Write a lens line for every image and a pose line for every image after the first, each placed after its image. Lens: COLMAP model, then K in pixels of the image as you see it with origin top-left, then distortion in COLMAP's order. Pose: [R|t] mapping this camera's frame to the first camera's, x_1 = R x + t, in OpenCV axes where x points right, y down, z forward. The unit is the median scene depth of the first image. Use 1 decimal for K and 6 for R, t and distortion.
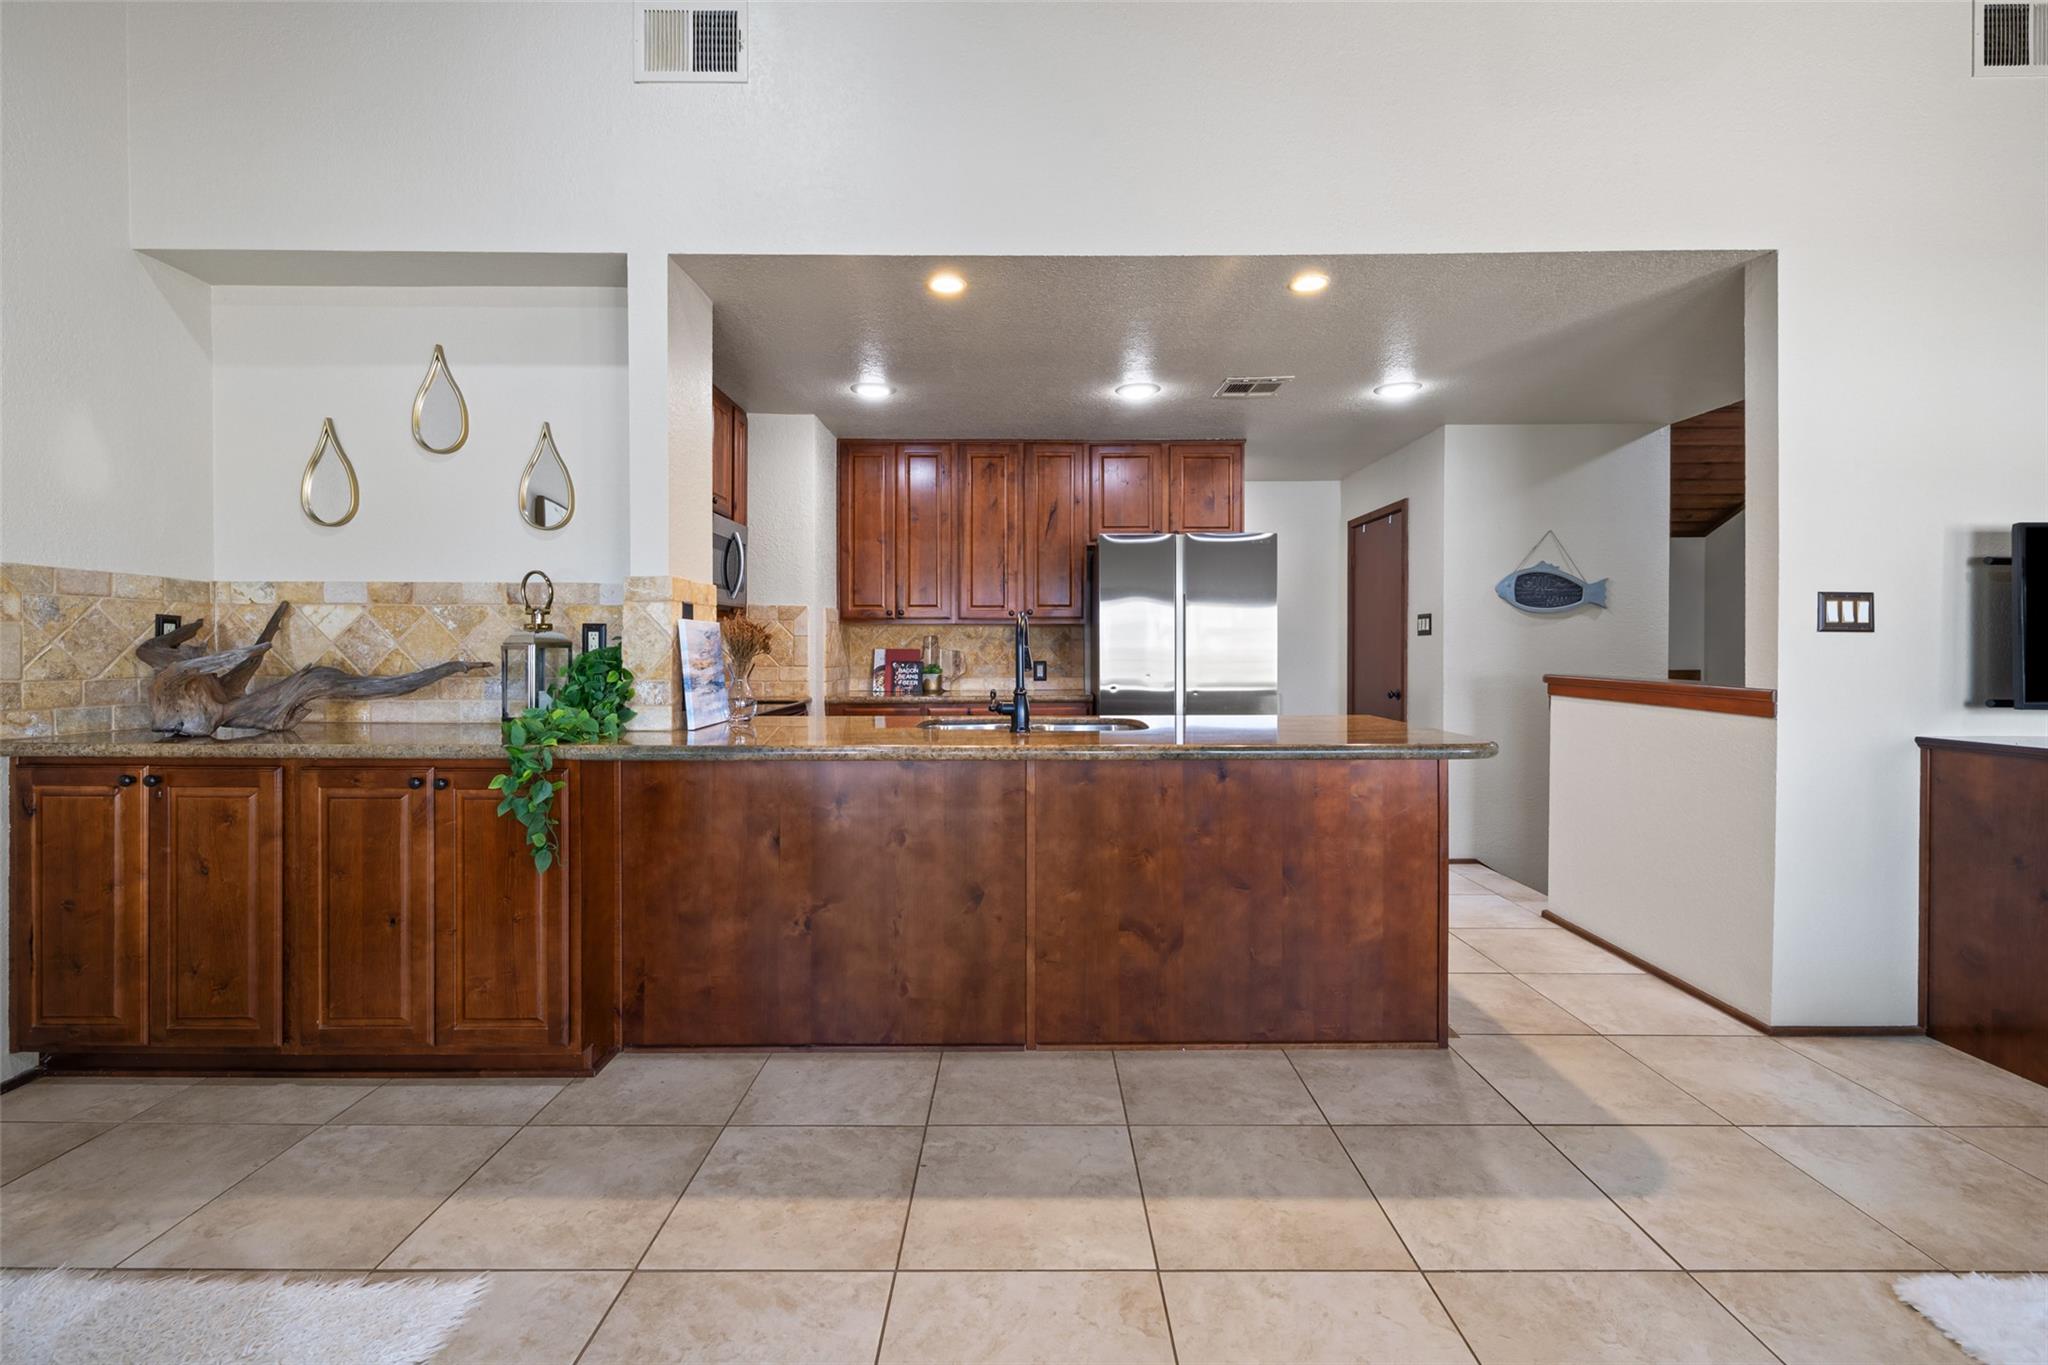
lens RADIAL K [[875.3, 0, 1020.5], [0, 875.3, 653.1], [0, 0, 1]] dist [0.001533, 0.000537]
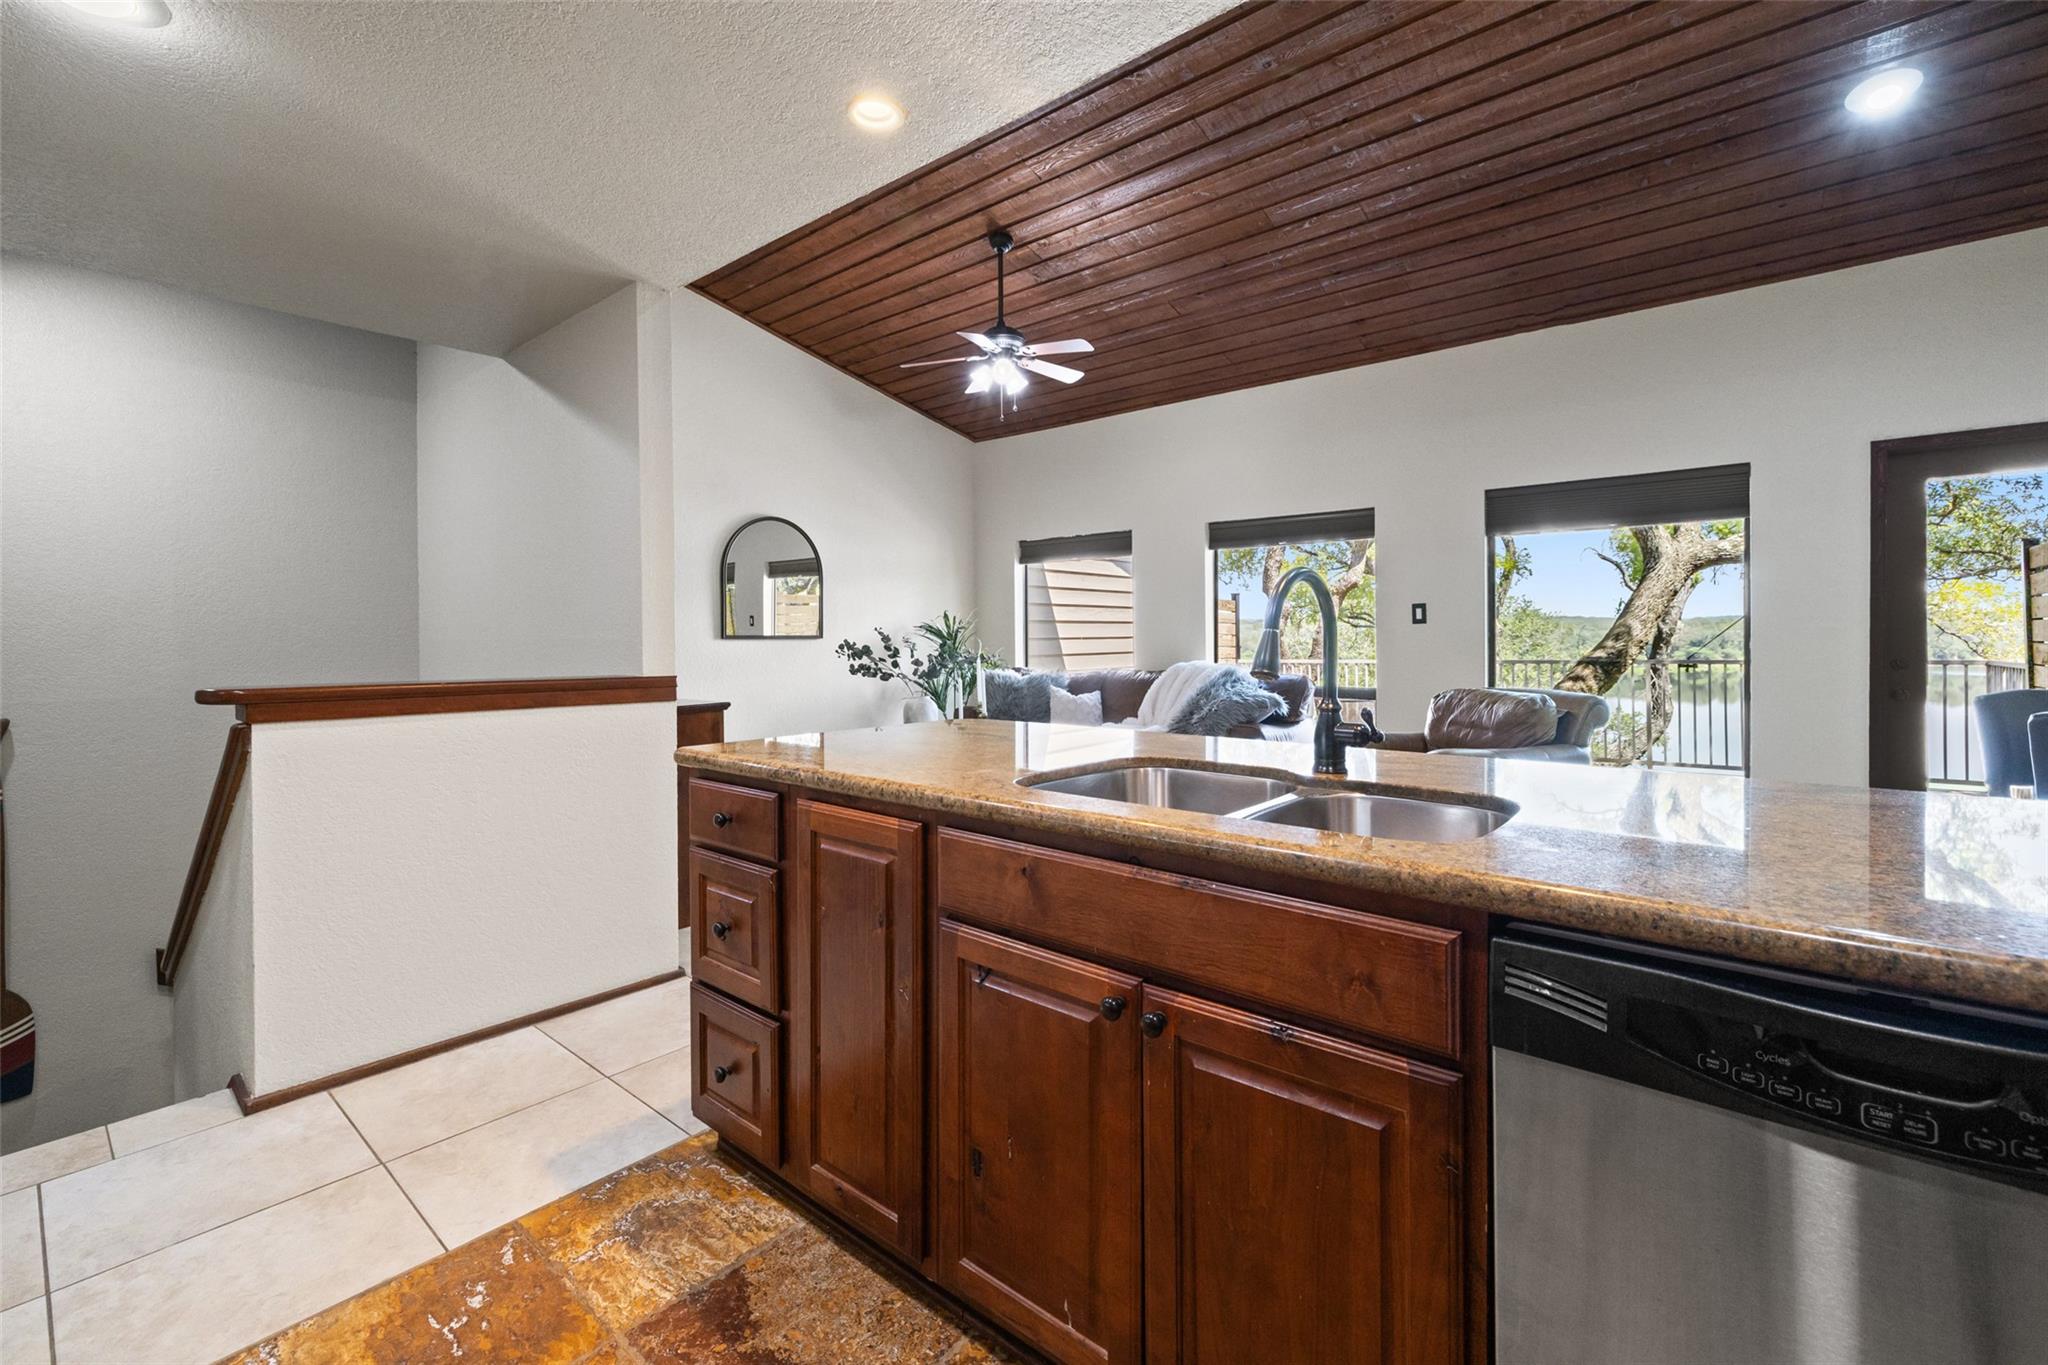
lens RADIAL K [[875.3, 0, 1021.1], [0, 875.3, 646.5], [0, 0, 1]] dist [0.001533, 0.000537]
pose [[-0.763173, 0.000799, 0.646194, -0.230130], [0.013668, 0.999795, 0.014907, -0.007805], [-0.646050, 0.020209, -0.763028, 1.585795]]
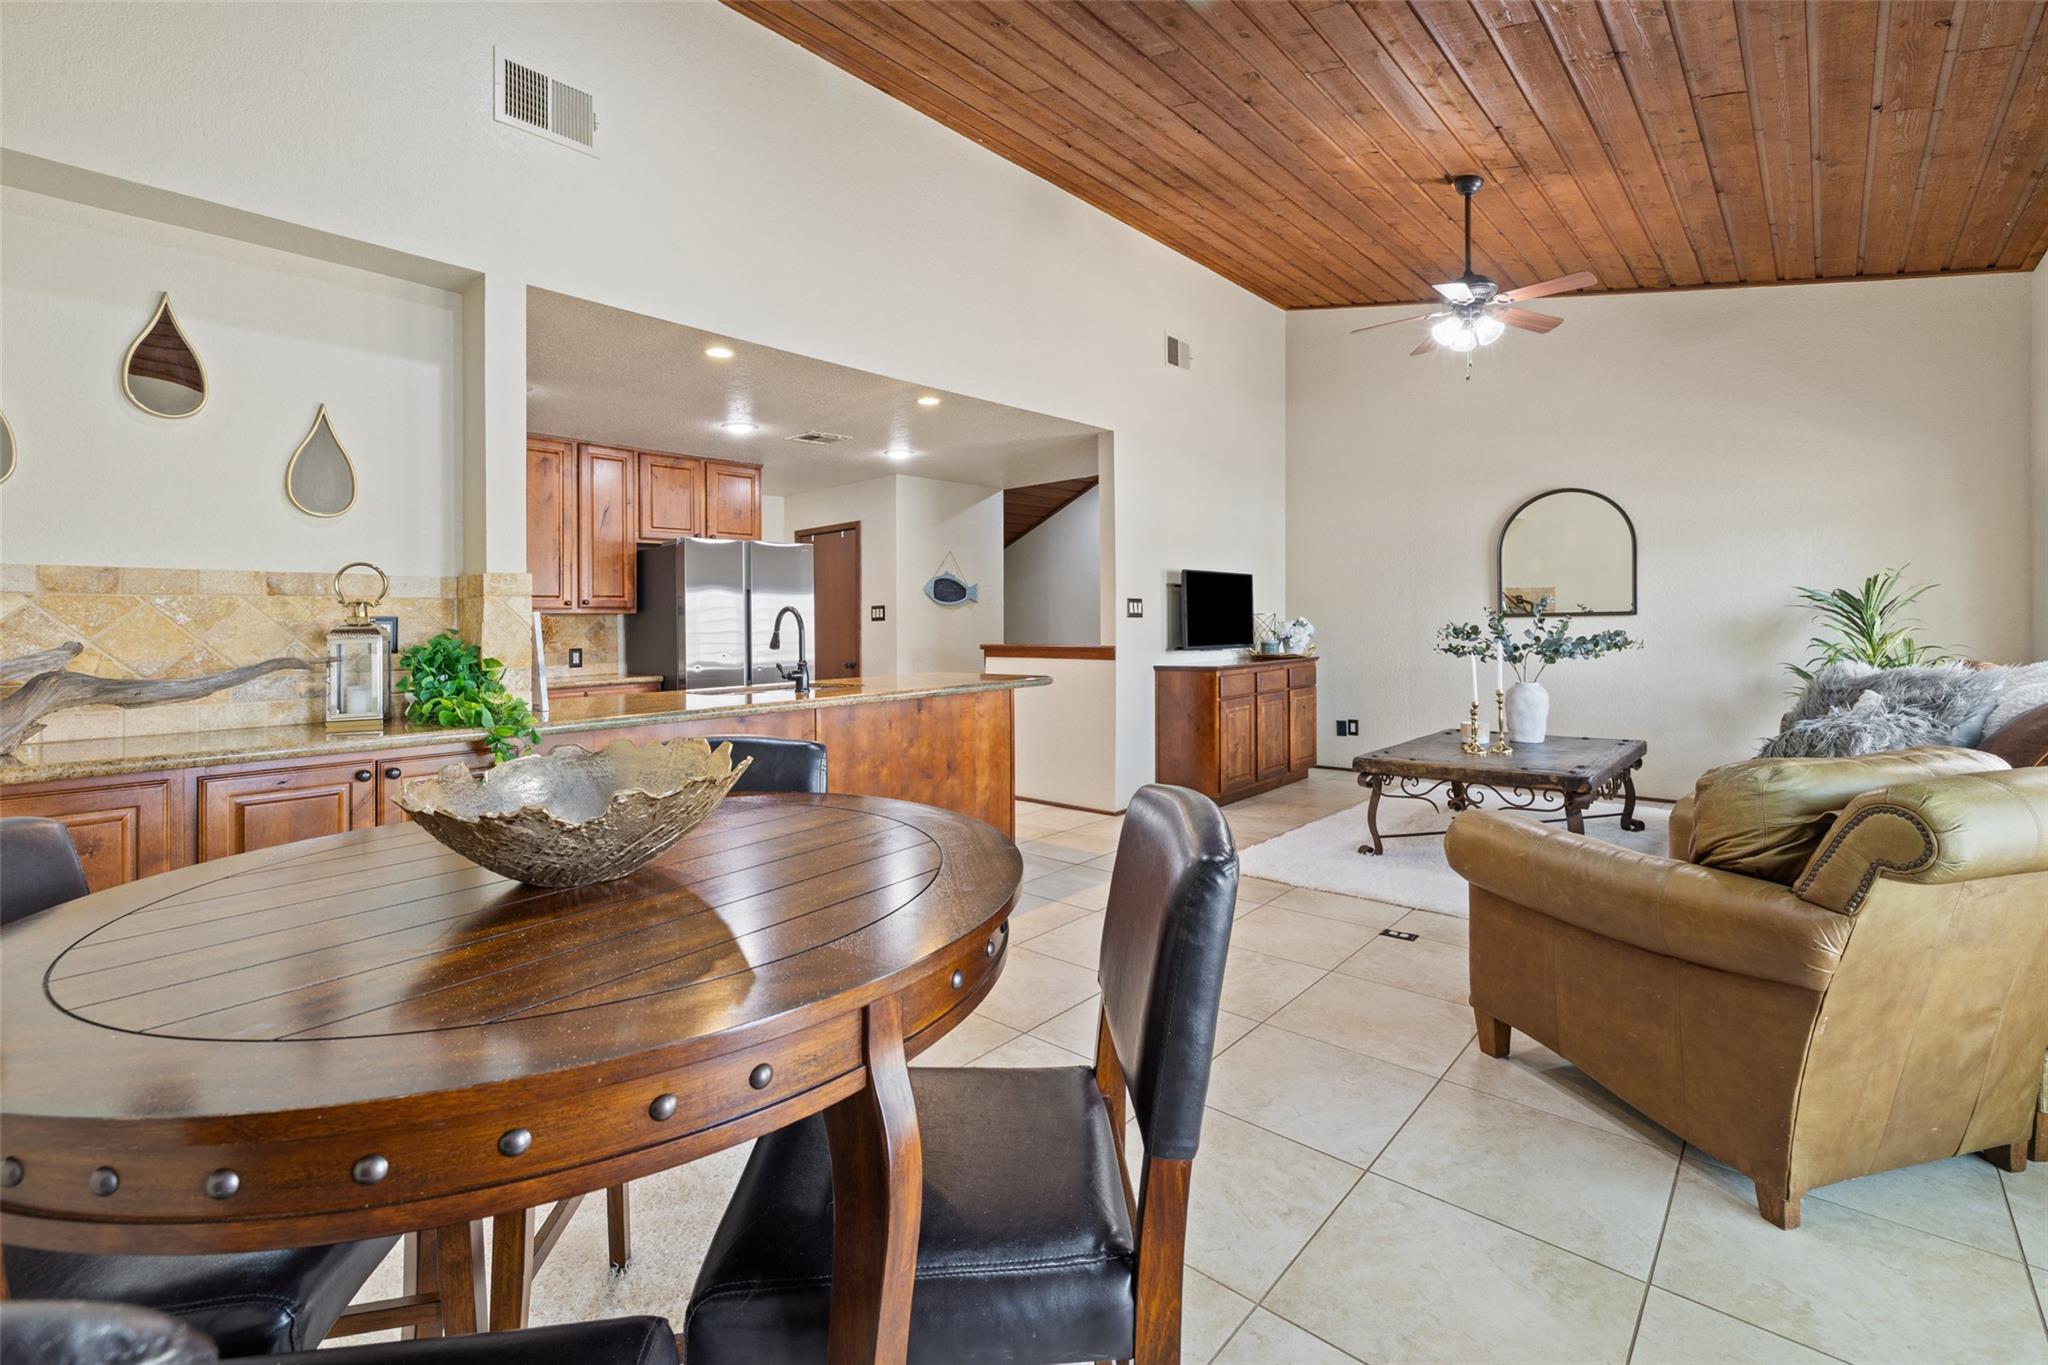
lens RADIAL K [[875.3, 0, 1024.6], [0, 875.3, 642.9], [0, 0, 1]] dist [0.001533, 0.000537]
pose [[0.668675, -0.027297, 0.743054, -0.795508], [0.023610, 0.999601, 0.015475, -0.002264], [-0.743180, 0.007196, 0.669053, -0.206781]]
